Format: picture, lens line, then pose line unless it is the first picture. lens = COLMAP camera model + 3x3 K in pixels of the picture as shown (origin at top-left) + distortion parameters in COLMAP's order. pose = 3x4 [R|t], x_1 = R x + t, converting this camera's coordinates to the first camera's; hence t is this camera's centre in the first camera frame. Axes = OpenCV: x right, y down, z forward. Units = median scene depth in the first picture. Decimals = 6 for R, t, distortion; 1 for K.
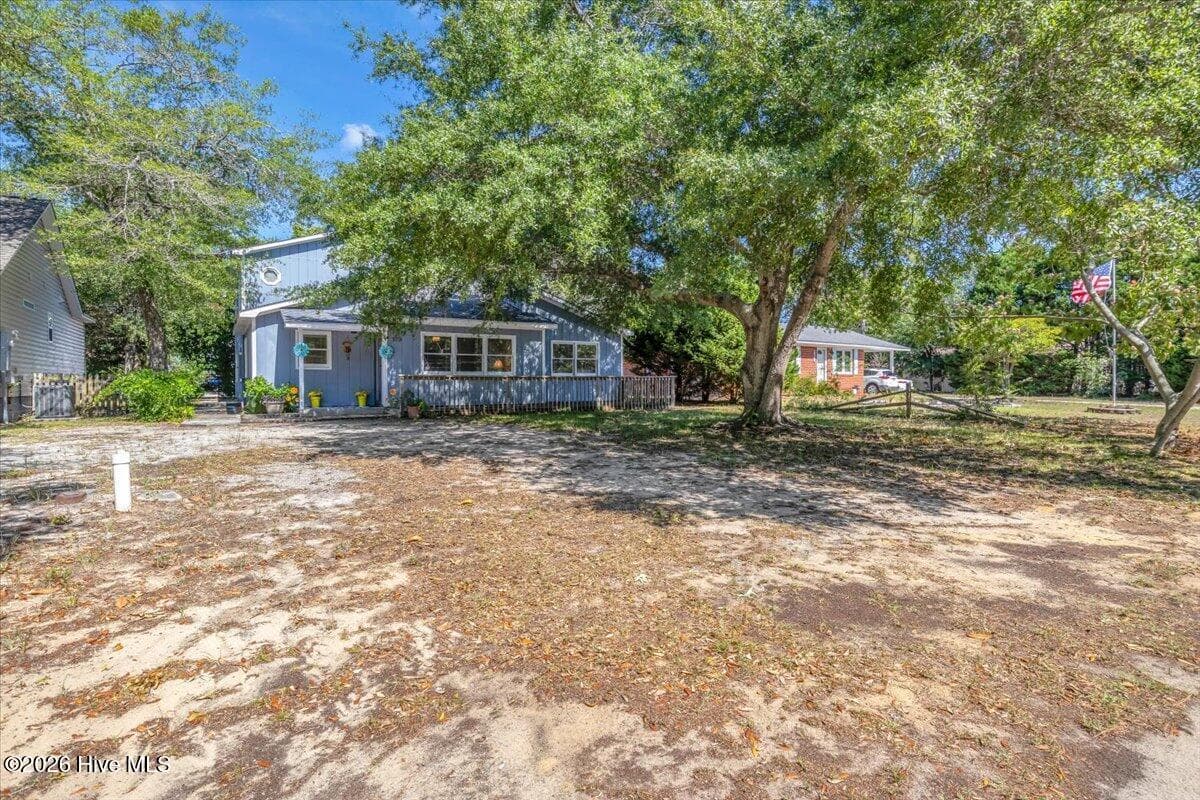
lens RADIAL K [[618.2, 0, 599.9], [0, 618.2, 370.5], [0, 0, 1]] dist [-0.000371, 0.000074]
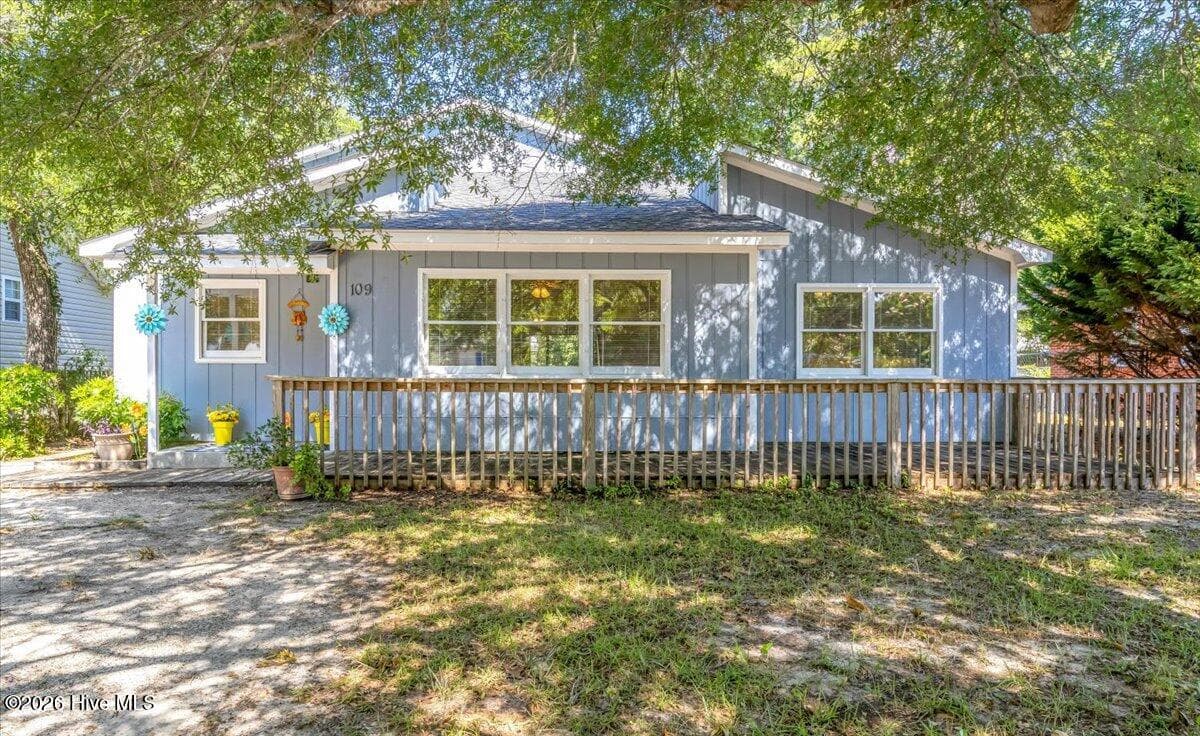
lens RADIAL K [[805.0, 0, 600.0], [0, 805.0, 368.0], [0, 0, 1]] dist [0.001158, 0.001008]
pose [[0.862884, -0.006430, -0.505361, 0.073587], [0.005360, 0.999979, -0.003572, 0.004778], [0.505374, 0.000373, 0.862900, 0.547727]]
